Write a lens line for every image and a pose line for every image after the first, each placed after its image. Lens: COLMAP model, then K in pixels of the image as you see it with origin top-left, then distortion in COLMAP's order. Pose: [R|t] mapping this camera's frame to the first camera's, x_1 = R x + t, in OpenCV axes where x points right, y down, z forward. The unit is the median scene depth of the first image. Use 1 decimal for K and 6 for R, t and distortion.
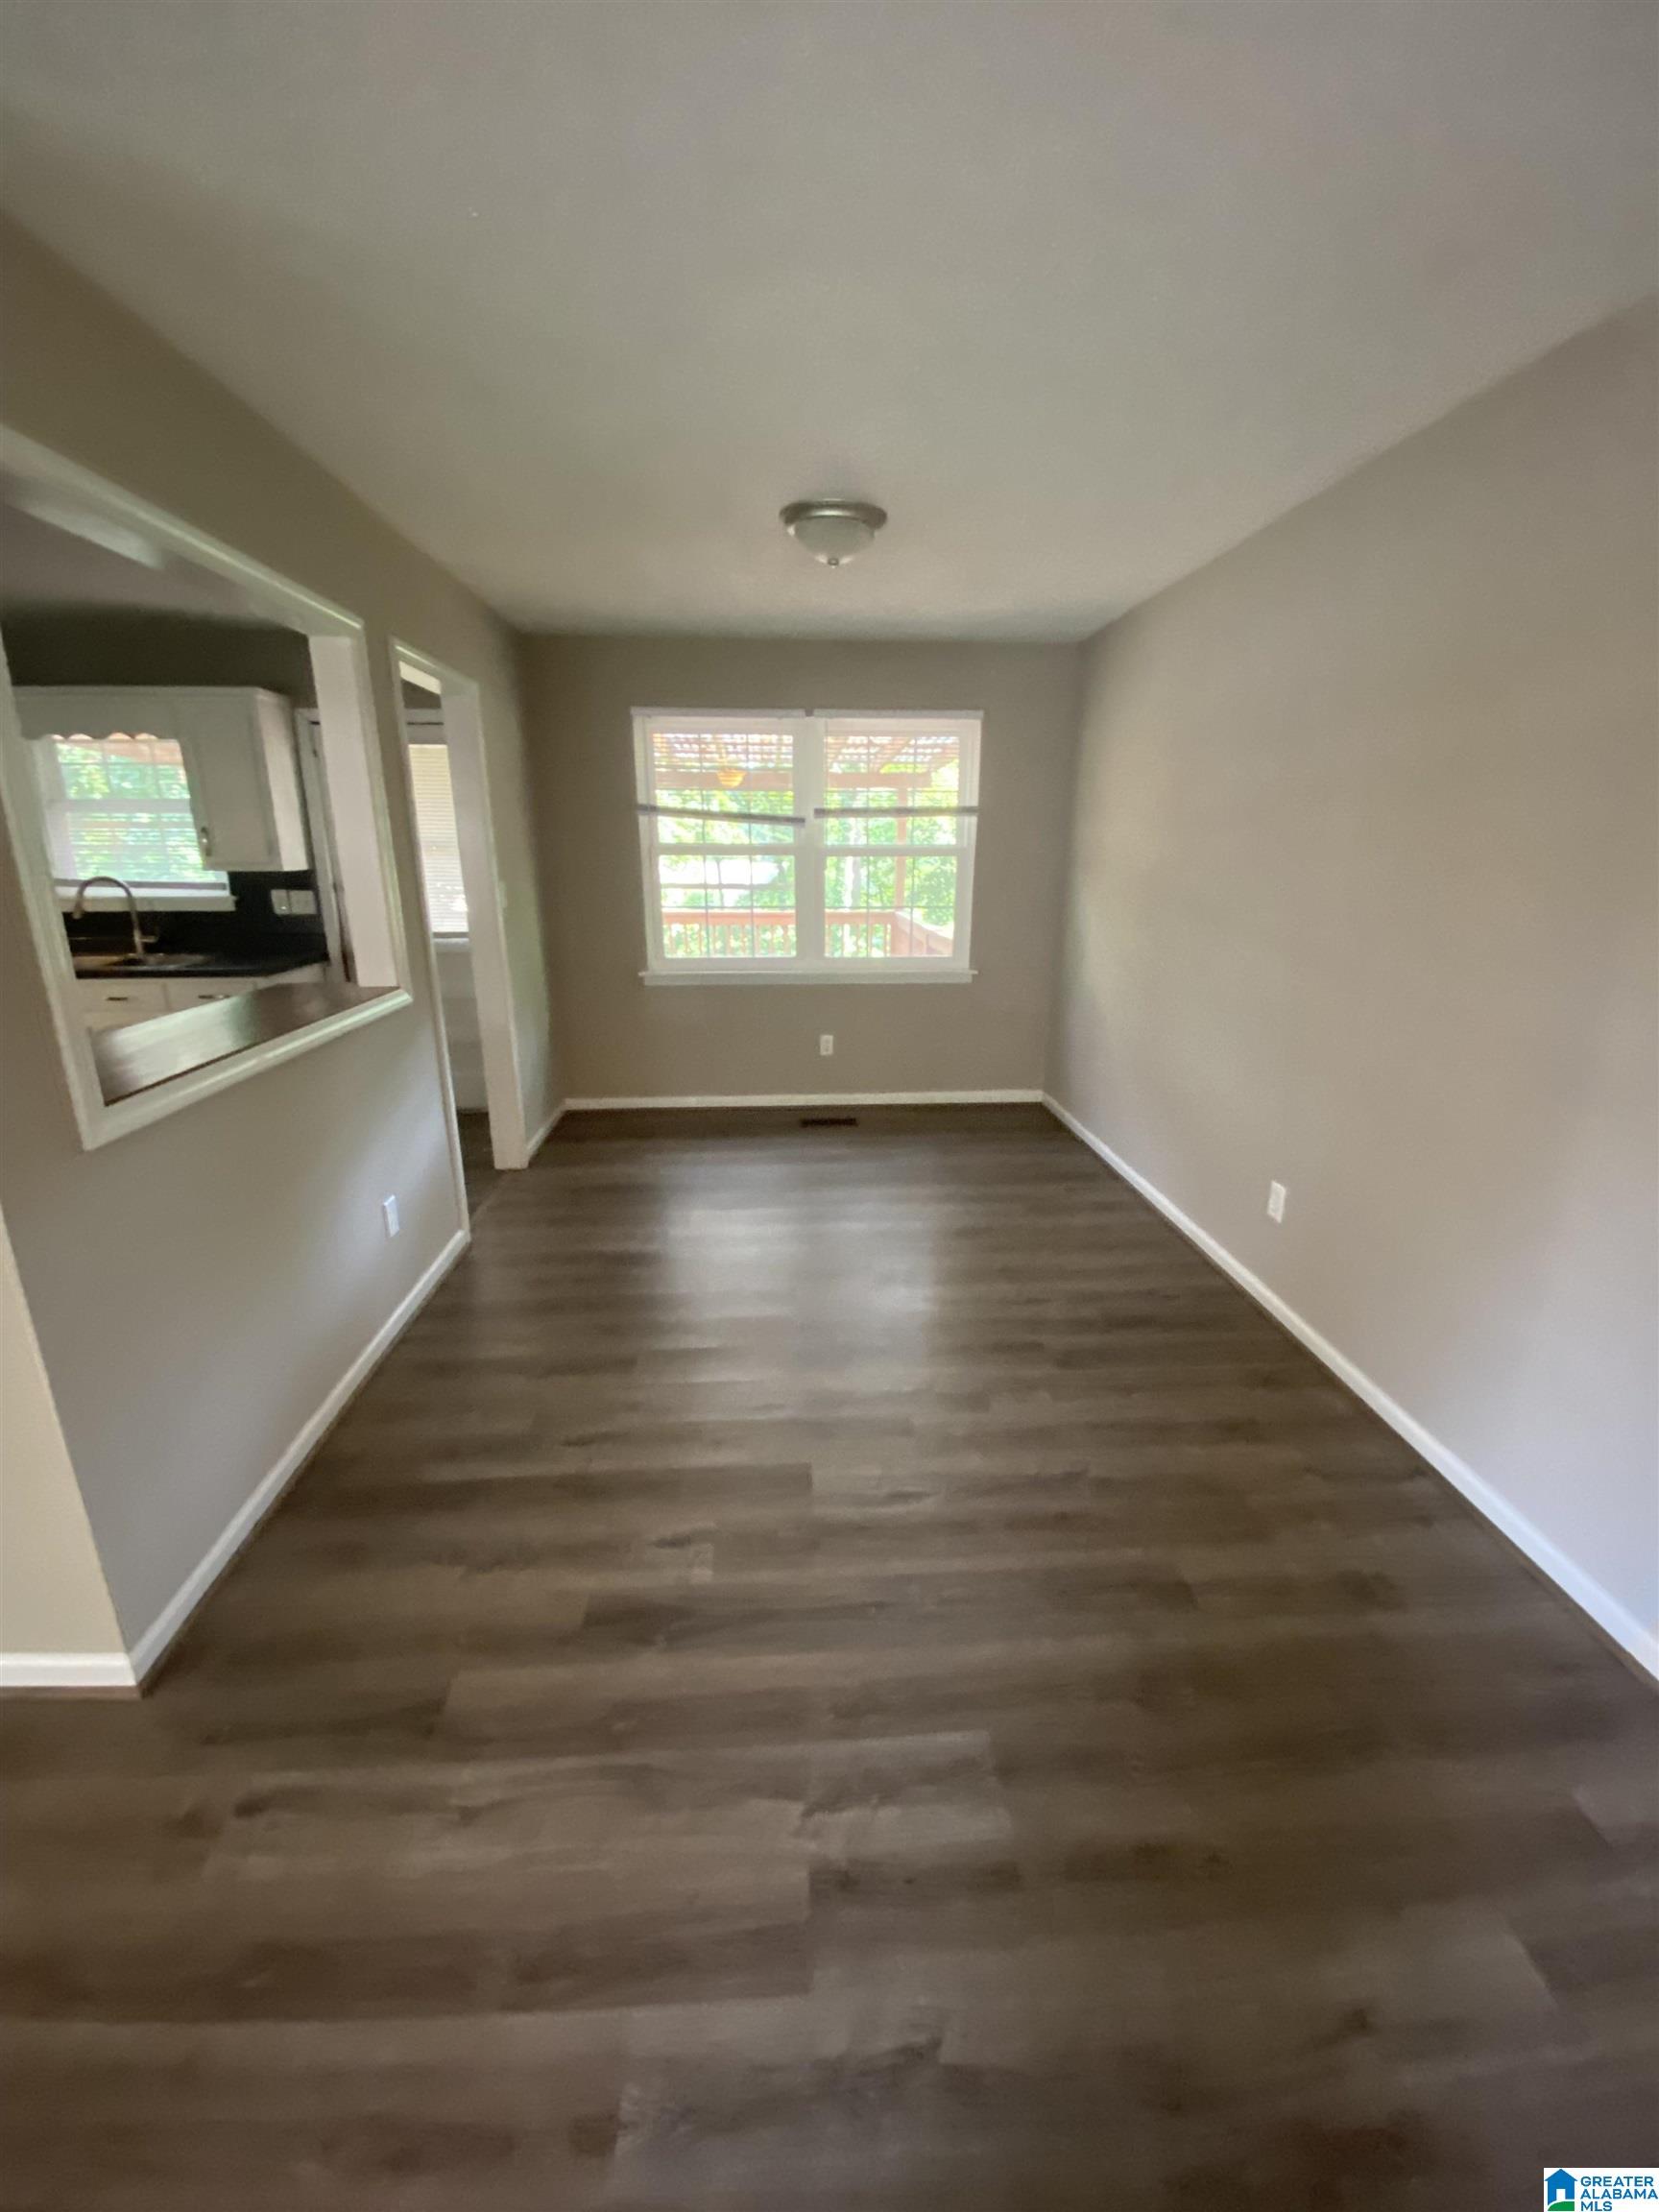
lens RADIAL K [[901.0, 0, 829.5], [0, 901.0, 1106.0], [0, 0, 1]] dist [-0.000133, -0.000005]
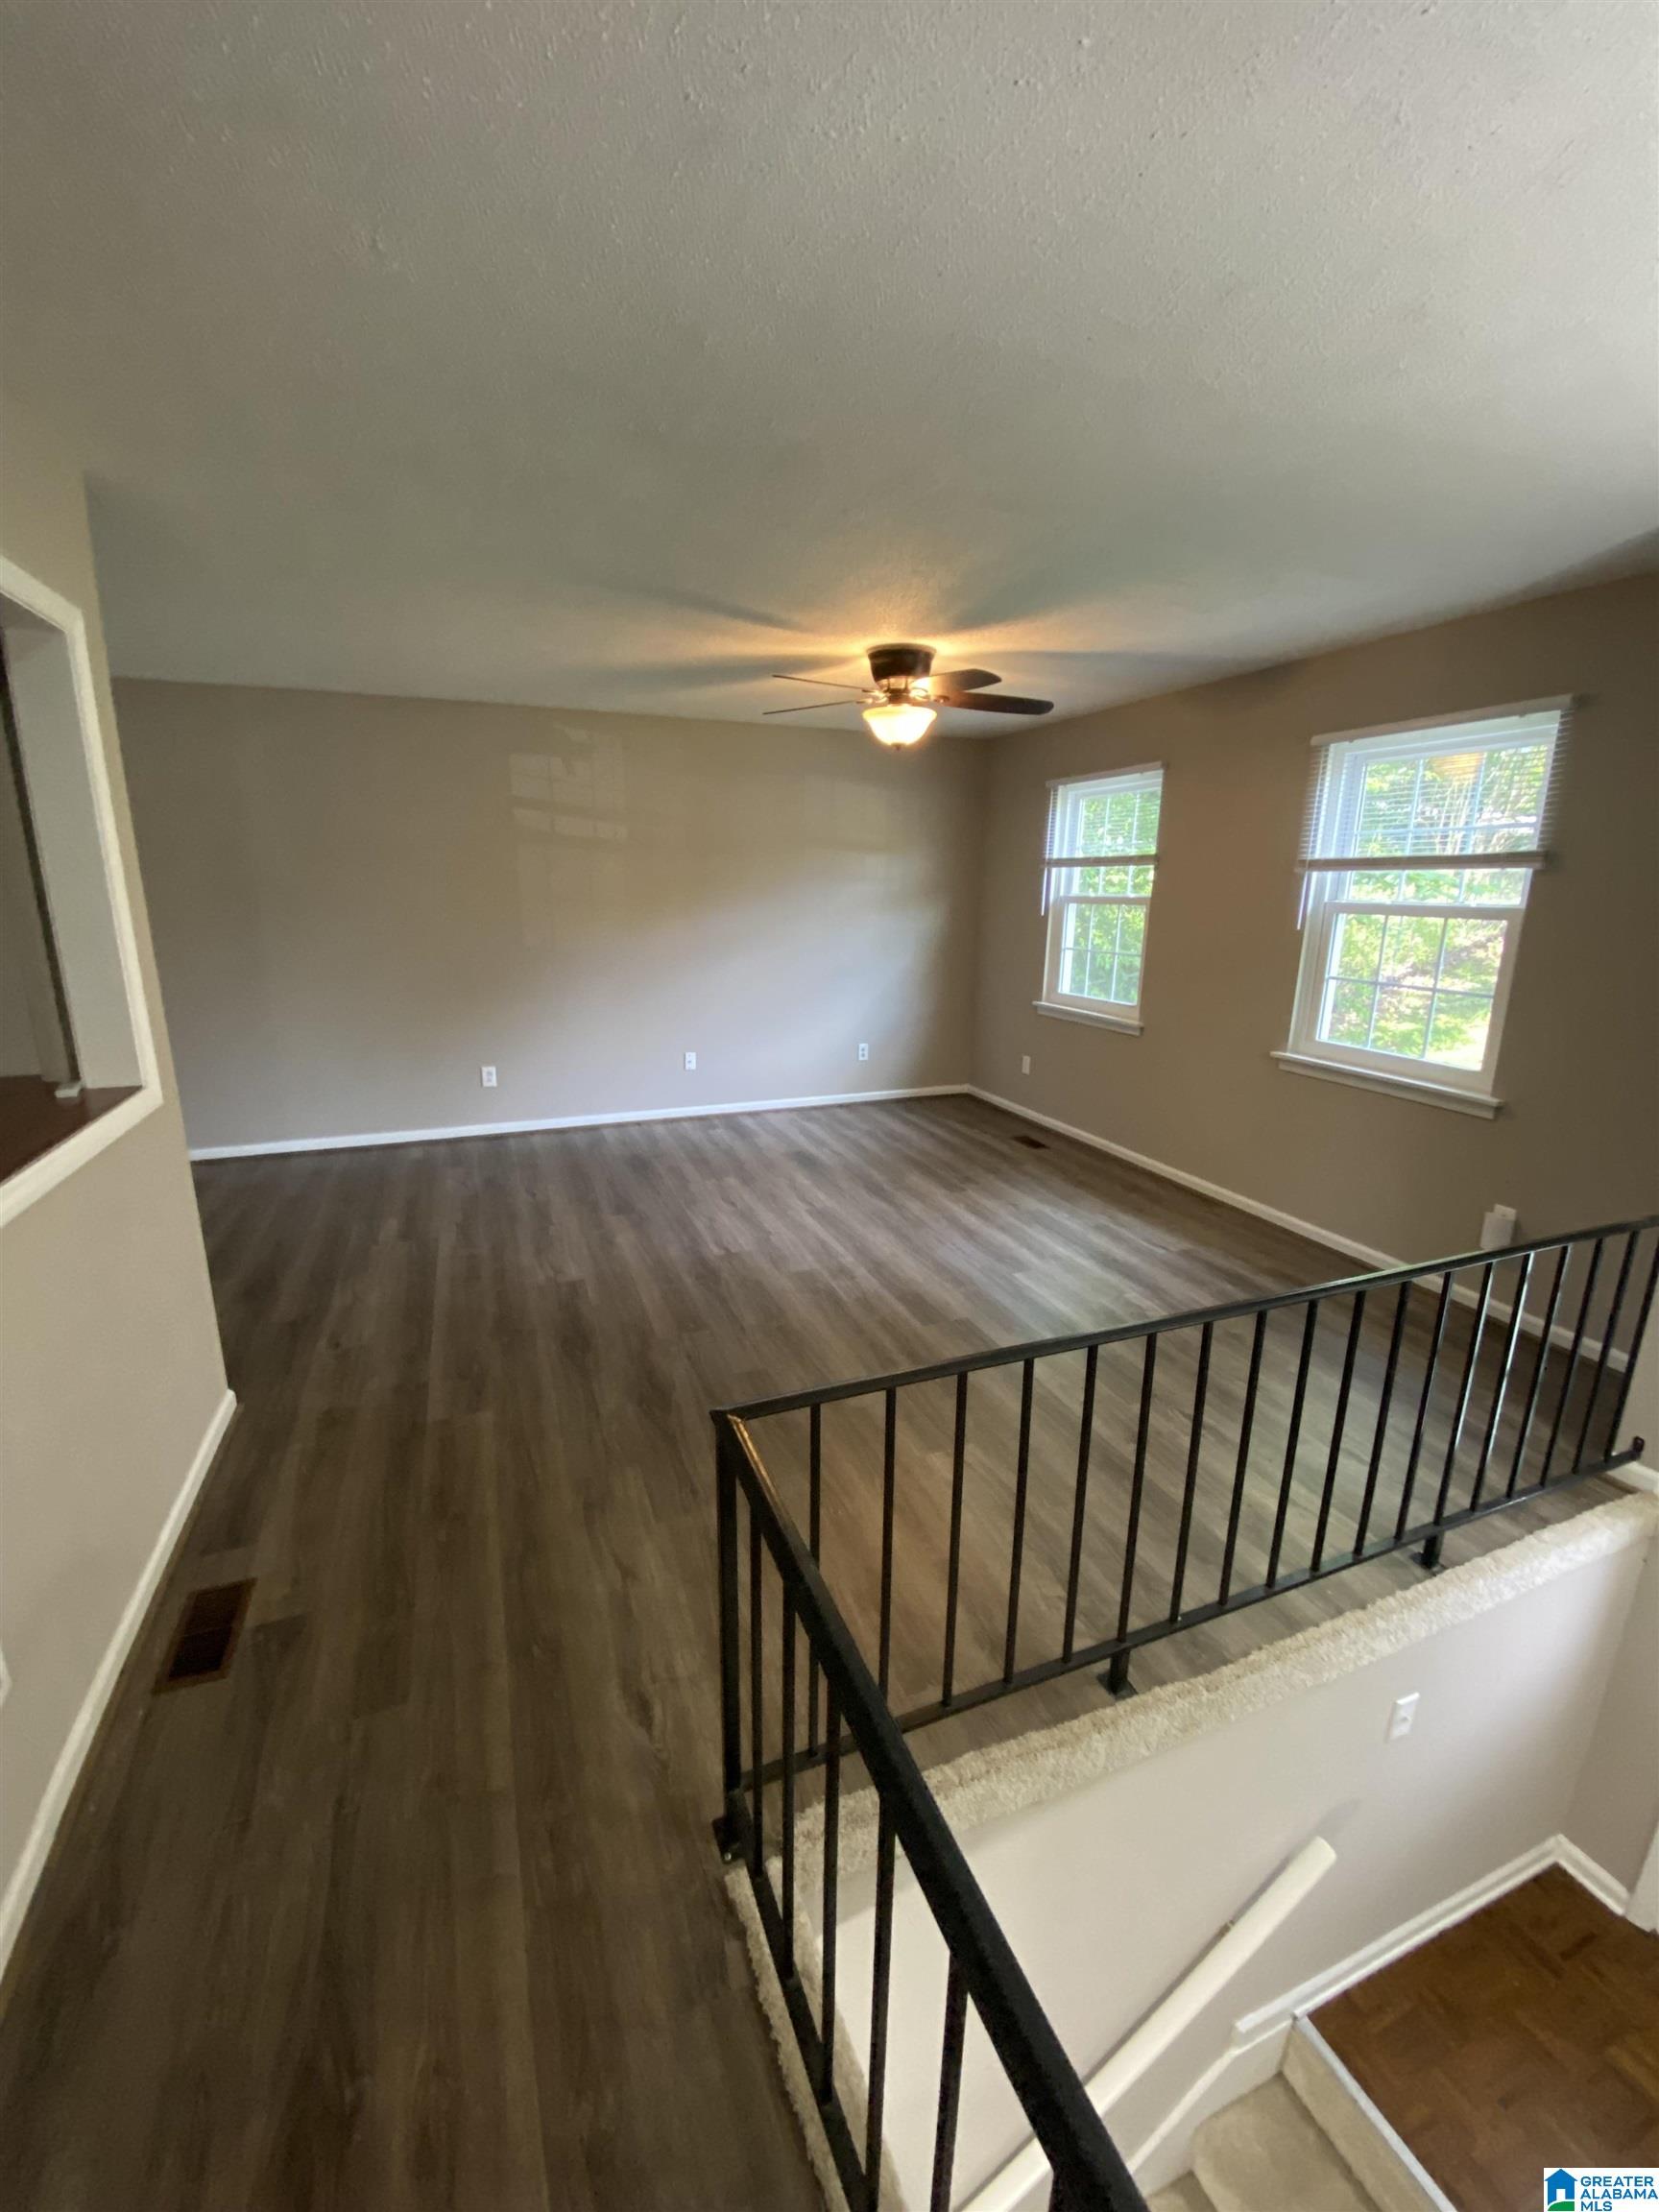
lens RADIAL K [[905.8, 0, 829.5], [0, 905.8, 1106.0], [0, 0, 1]] dist [-0.000525, -0.000047]
pose [[0.310442, 0.231809, -0.921895, 0.997320], [-0.286934, 0.947426, 0.141606, -0.111225], [0.906253, 0.220563, 0.360635, 0.377340]]
